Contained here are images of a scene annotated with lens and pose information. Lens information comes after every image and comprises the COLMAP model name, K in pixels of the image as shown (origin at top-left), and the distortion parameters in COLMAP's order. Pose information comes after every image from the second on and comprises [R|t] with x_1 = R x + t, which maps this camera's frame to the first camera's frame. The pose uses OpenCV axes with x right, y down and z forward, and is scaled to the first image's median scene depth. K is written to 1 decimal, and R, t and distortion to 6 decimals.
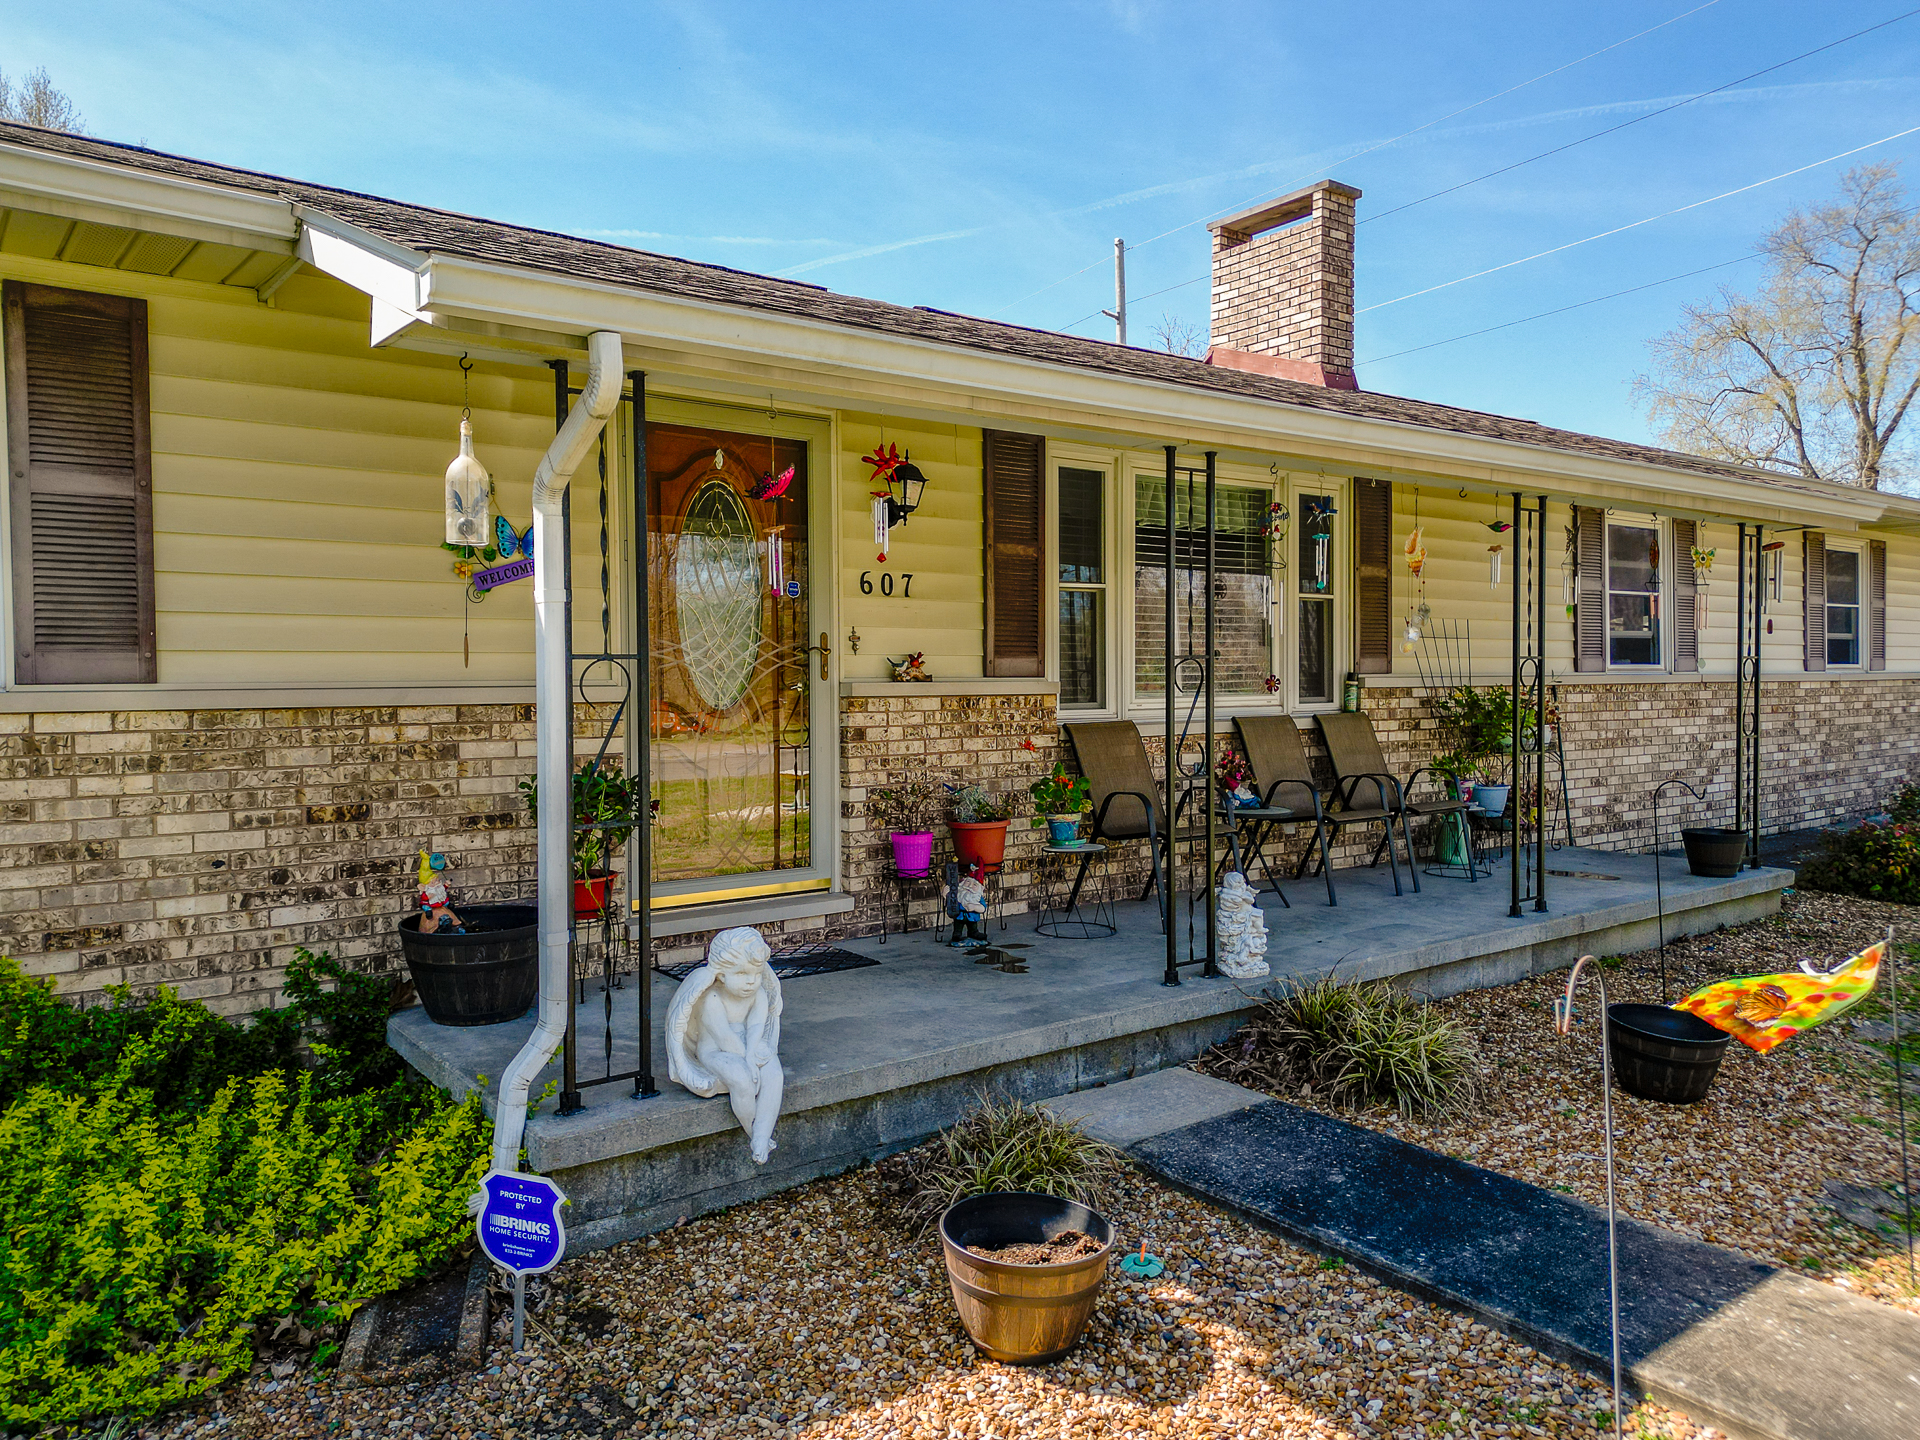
lens RADIAL K [[1359.0, 0, 960.0], [0, 1359.0, 720.0], [0, 0, 1]] dist [0.051093, -0.050468]
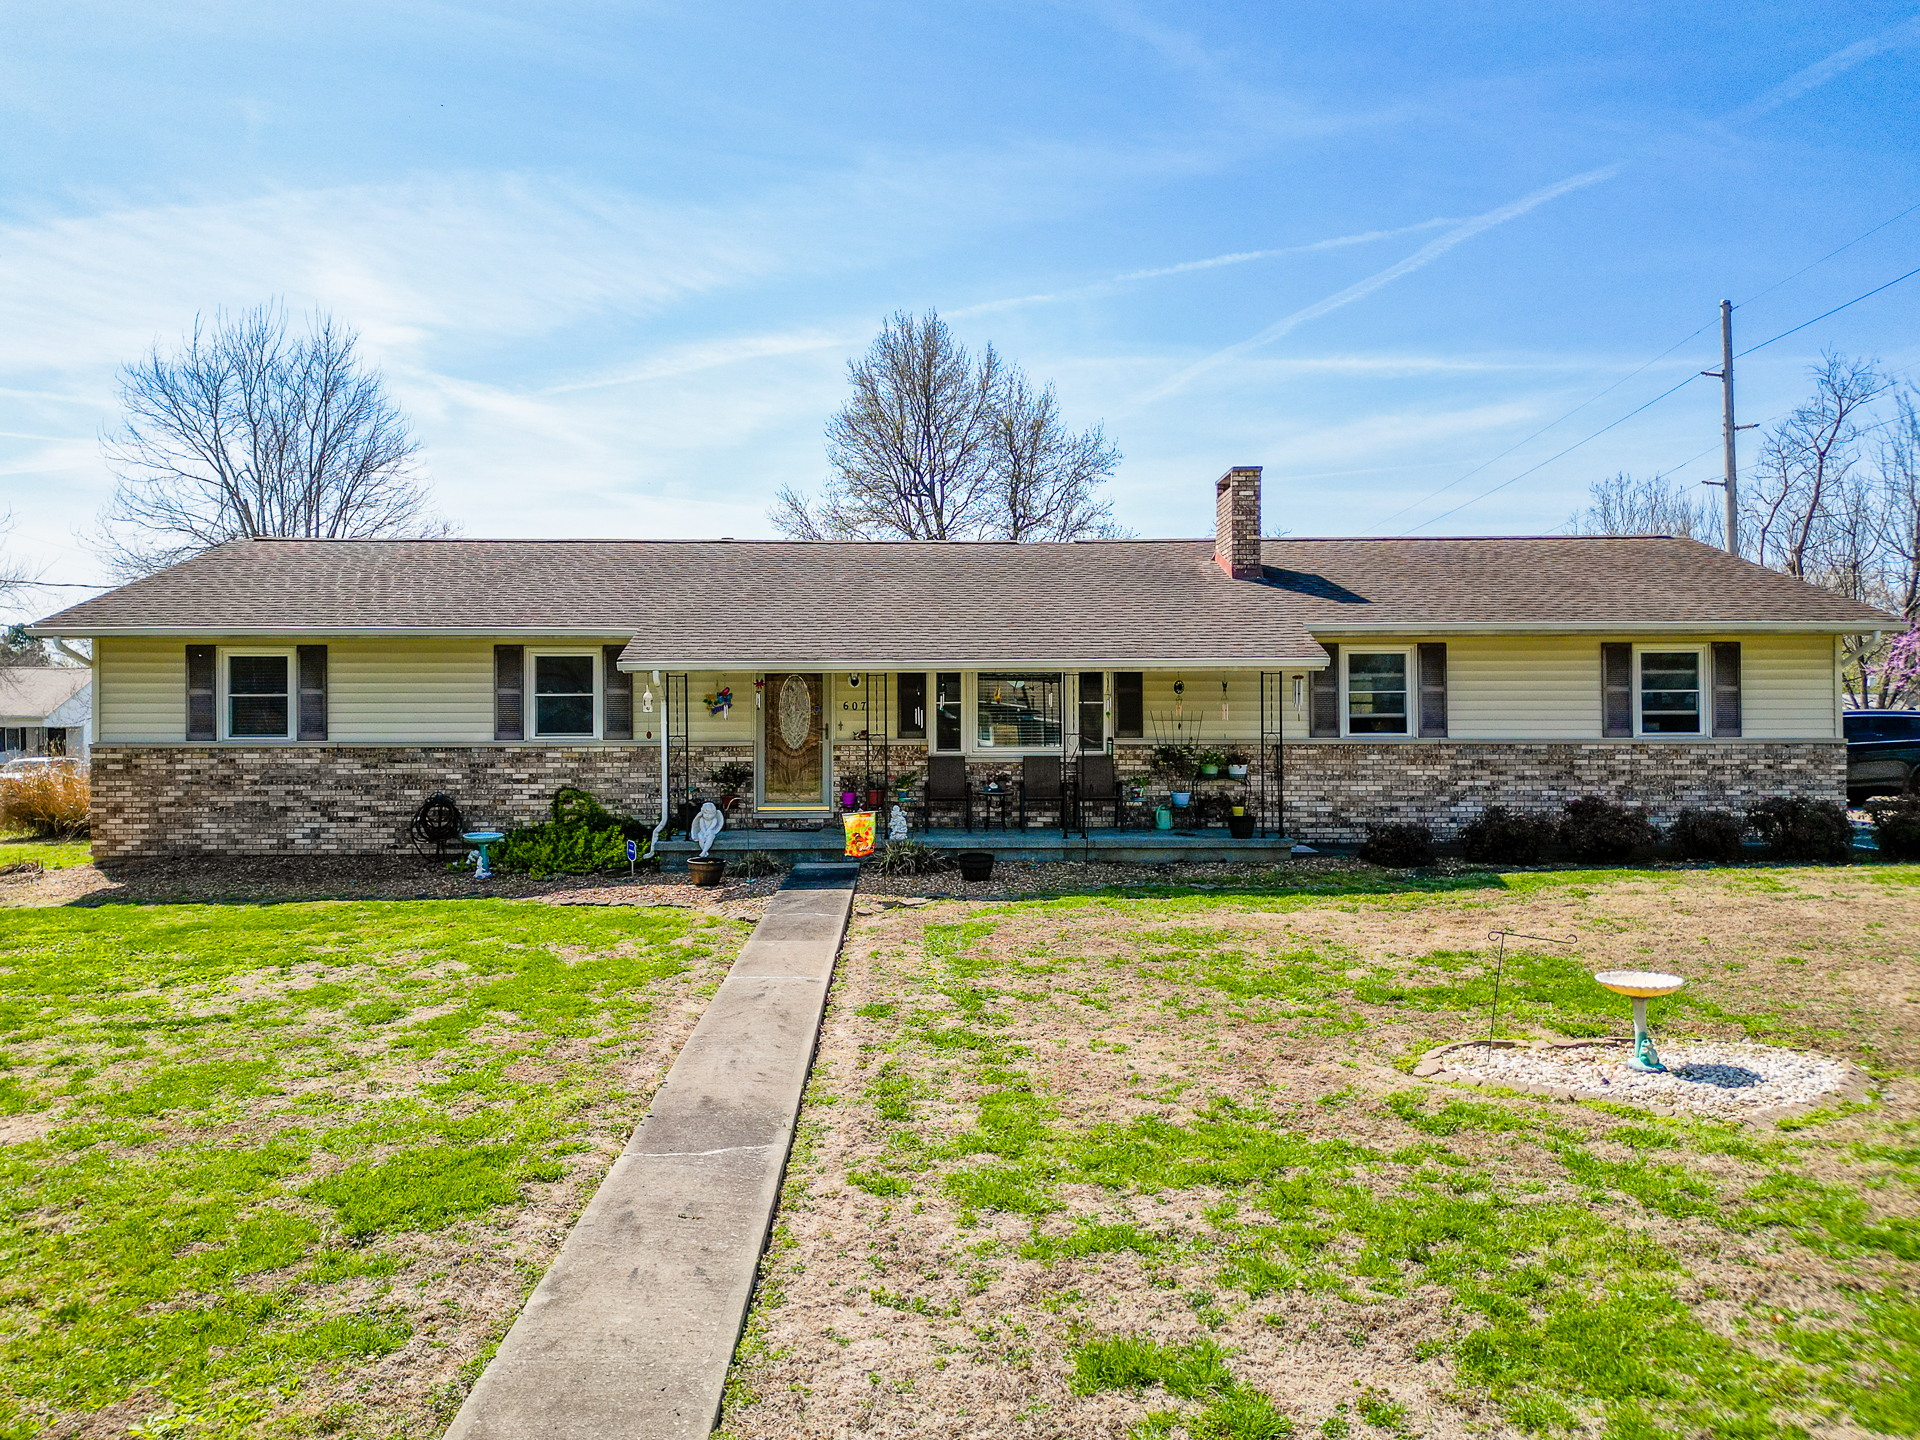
lens RADIAL K [[1351.8, 0, 995.5], [0, 1351.8, 663.6], [0, 0, 1]] dist [0.015698, 0.000110]
pose [[0.798108, -0.006461, -0.602480, 1.144189], [-0.022172, 0.998950, -0.040084, -0.049285], [0.602106, 0.045350, 0.797127, -0.659381]]
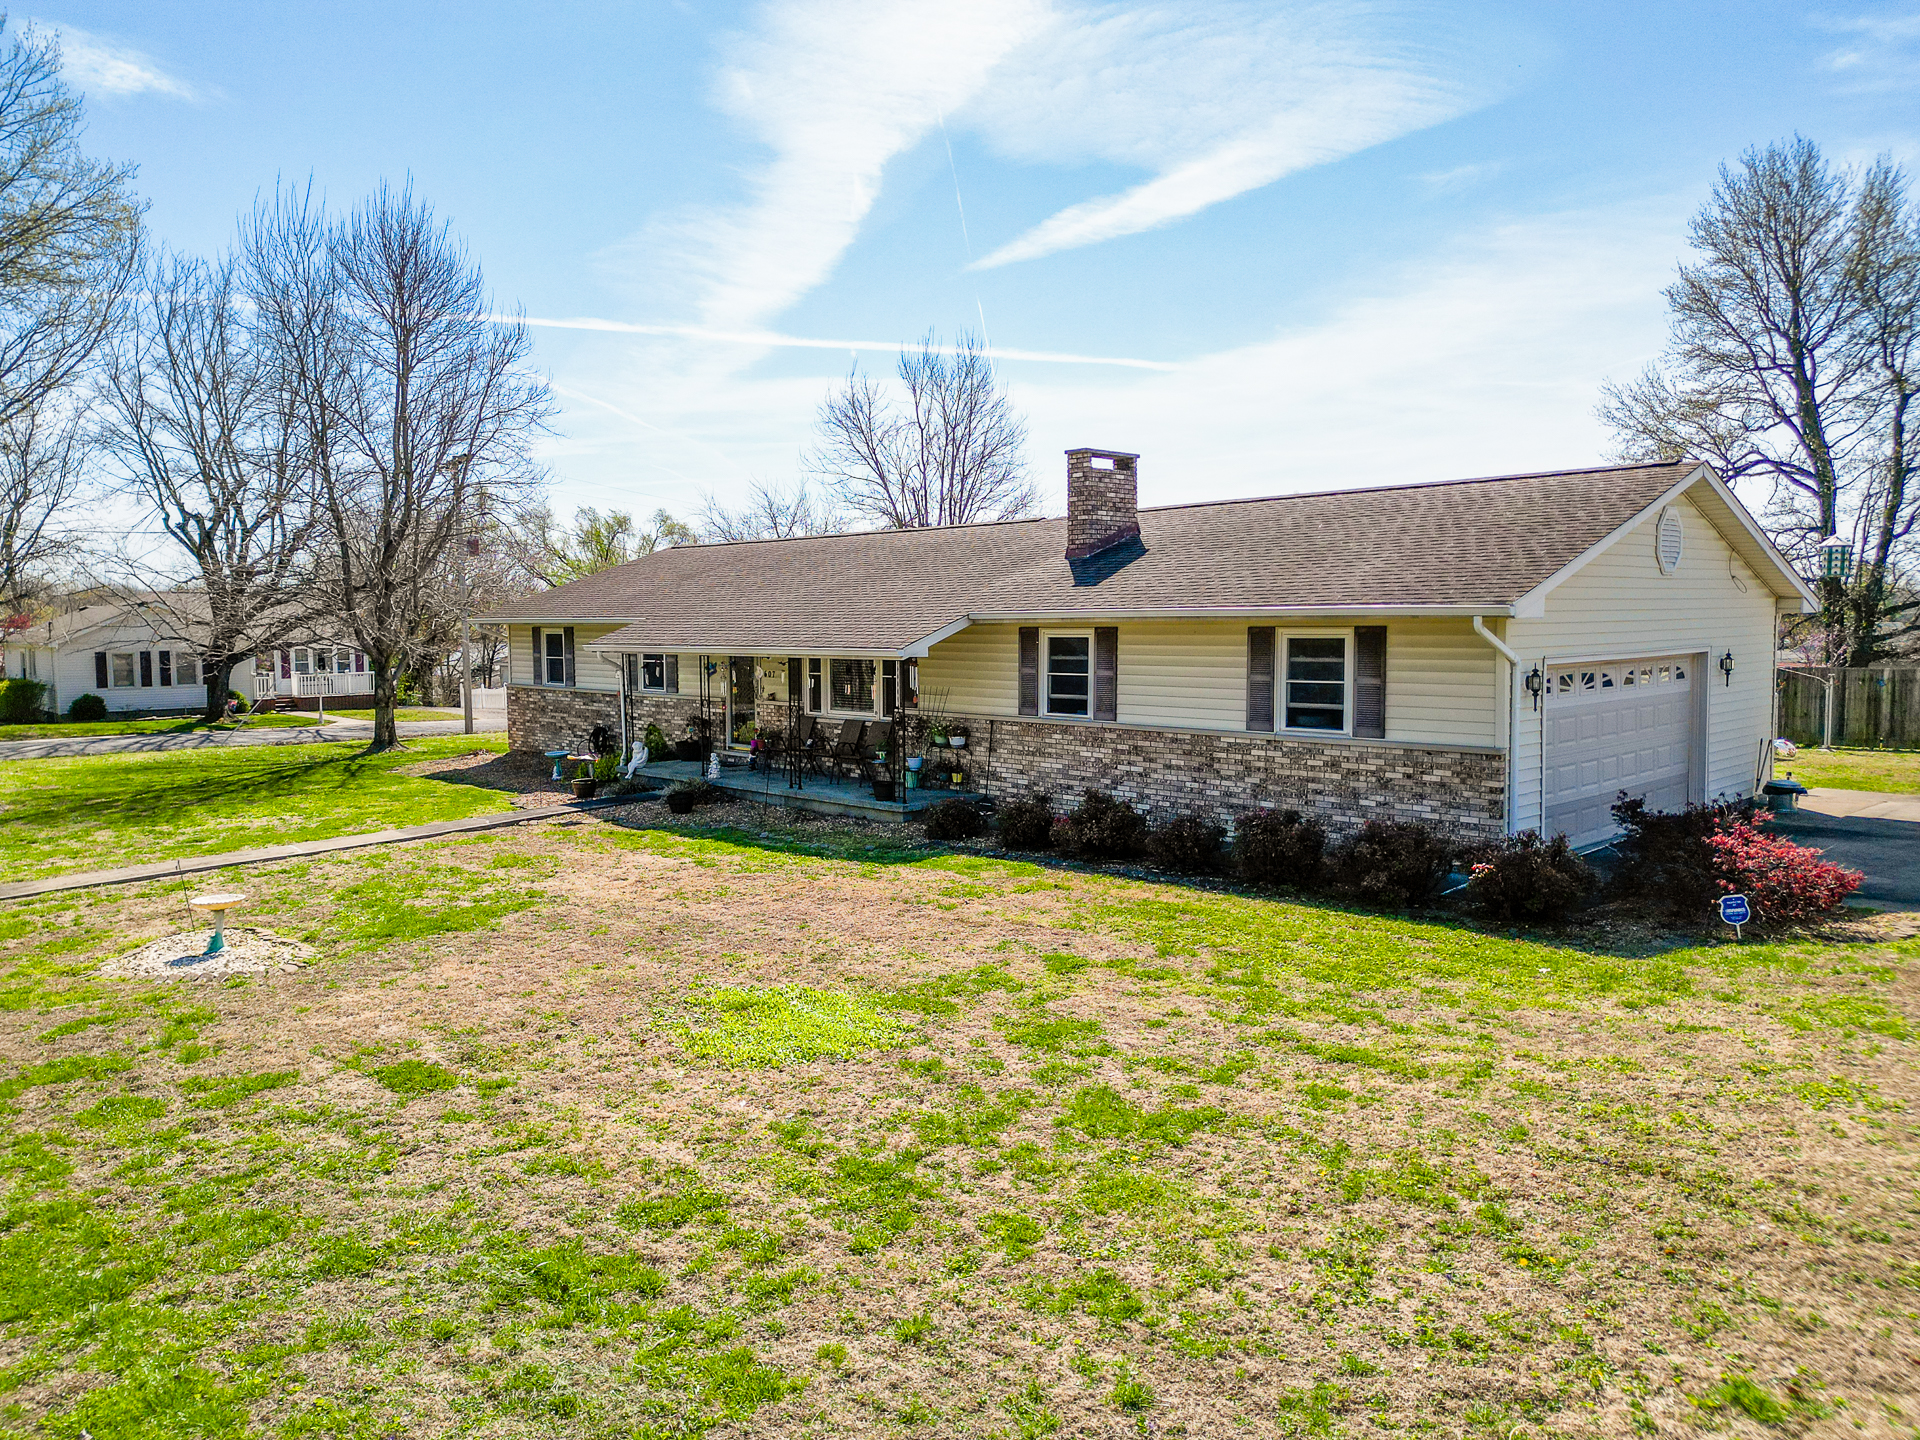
lens RADIAL K [[1349.8, 0, 943.5], [0, 1349.8, 723.3], [0, 0, 1]] dist [0.035714, -0.004109]
pose [[0.087369, 0.078939, -0.993043, 2.254789], [-0.027373, 0.996669, 0.076819, -0.160818], [0.995800, 0.020471, 0.089239, 0.684566]]
